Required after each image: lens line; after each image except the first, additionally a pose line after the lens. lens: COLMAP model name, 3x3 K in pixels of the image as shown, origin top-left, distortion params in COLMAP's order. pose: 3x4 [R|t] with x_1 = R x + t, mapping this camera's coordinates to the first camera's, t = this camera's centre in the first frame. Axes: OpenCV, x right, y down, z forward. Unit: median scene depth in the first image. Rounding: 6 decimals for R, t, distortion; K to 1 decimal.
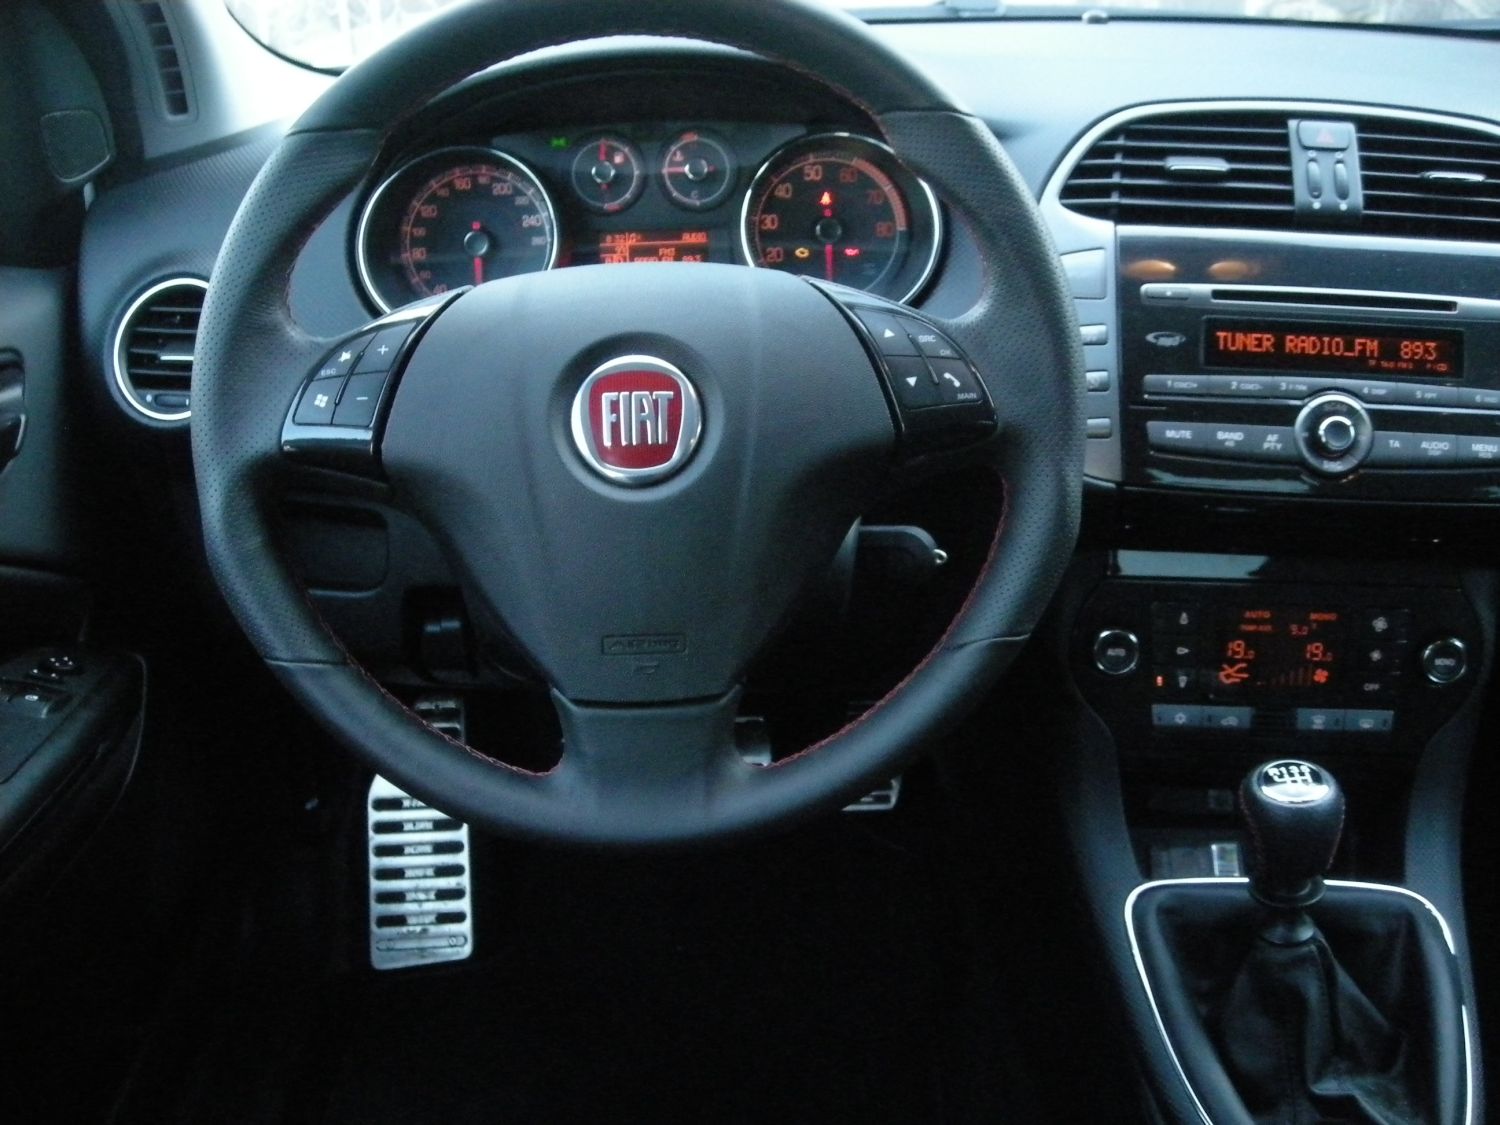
lens RADIAL K [[1524.8, 0, 745.4], [0, 1524.8, 556.2], [0, 0, 1]] dist [-0.179879, 0.104135]
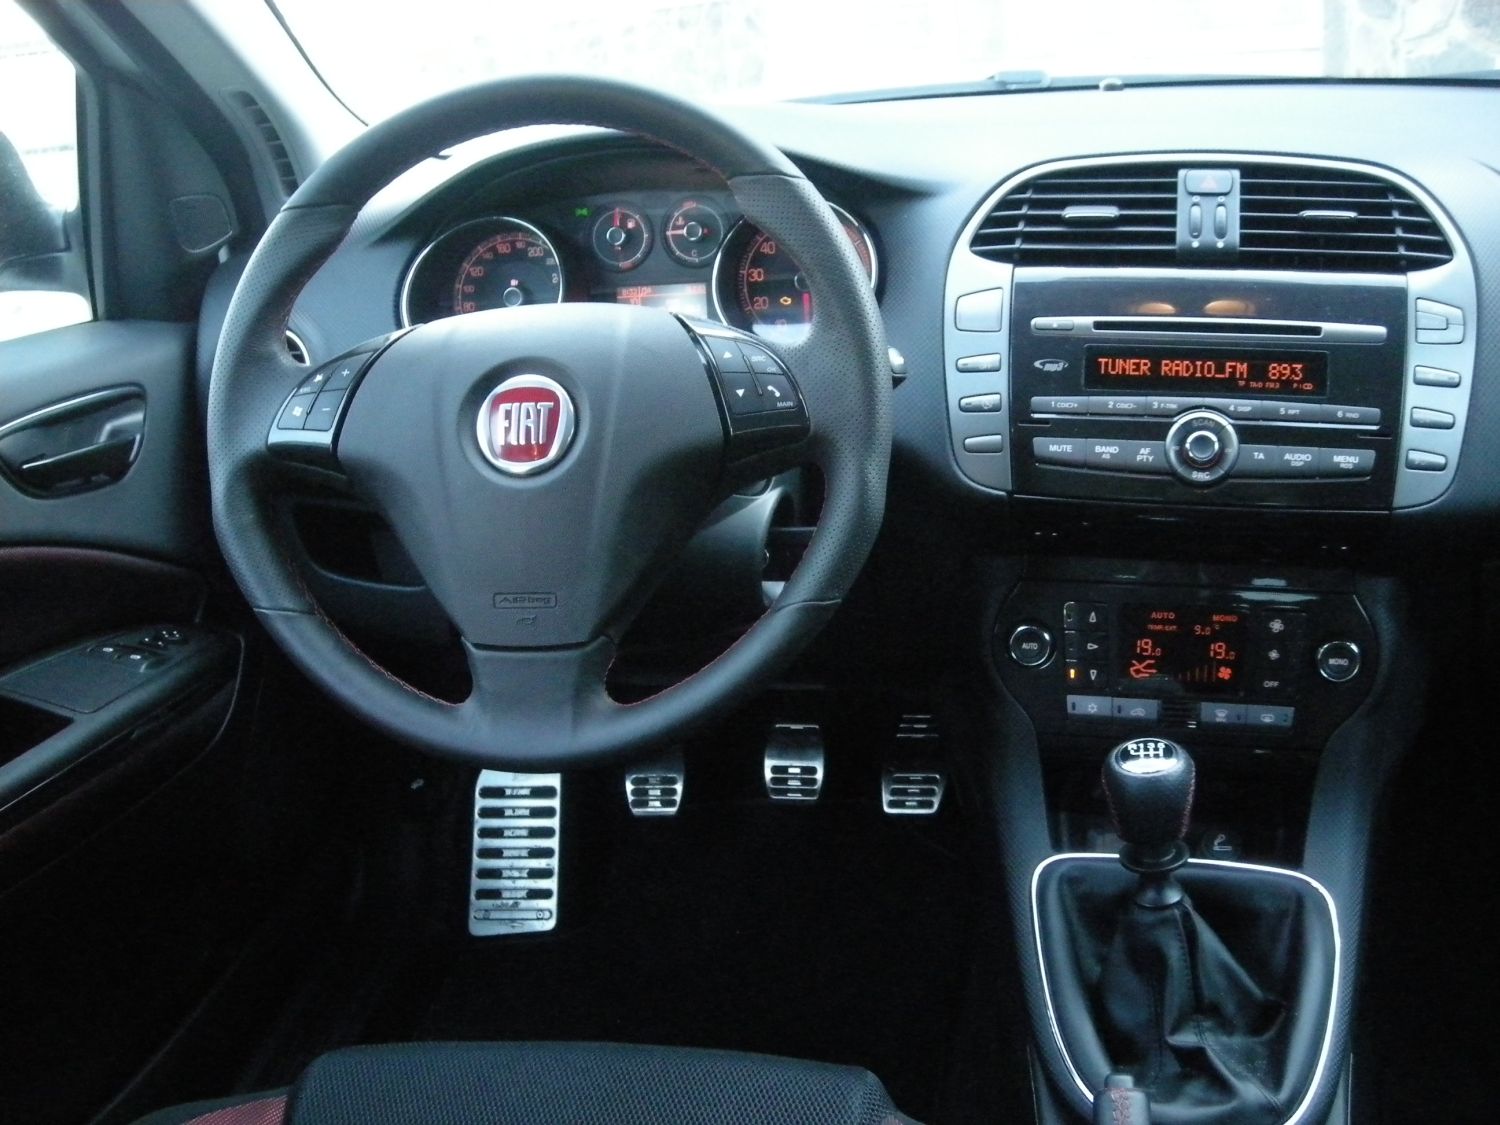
lens RADIAL K [[1524.8, 0, 745.4], [0, 1524.8, 556.2], [0, 0, 1]] dist [-0.179879, 0.104135]
pose [[0.982623, 0.012598, -0.185184, 0.262819], [-0.021392, 0.998732, -0.045563, 0.056460], [0.184375, 0.048732, 0.981647, -0.159008]]
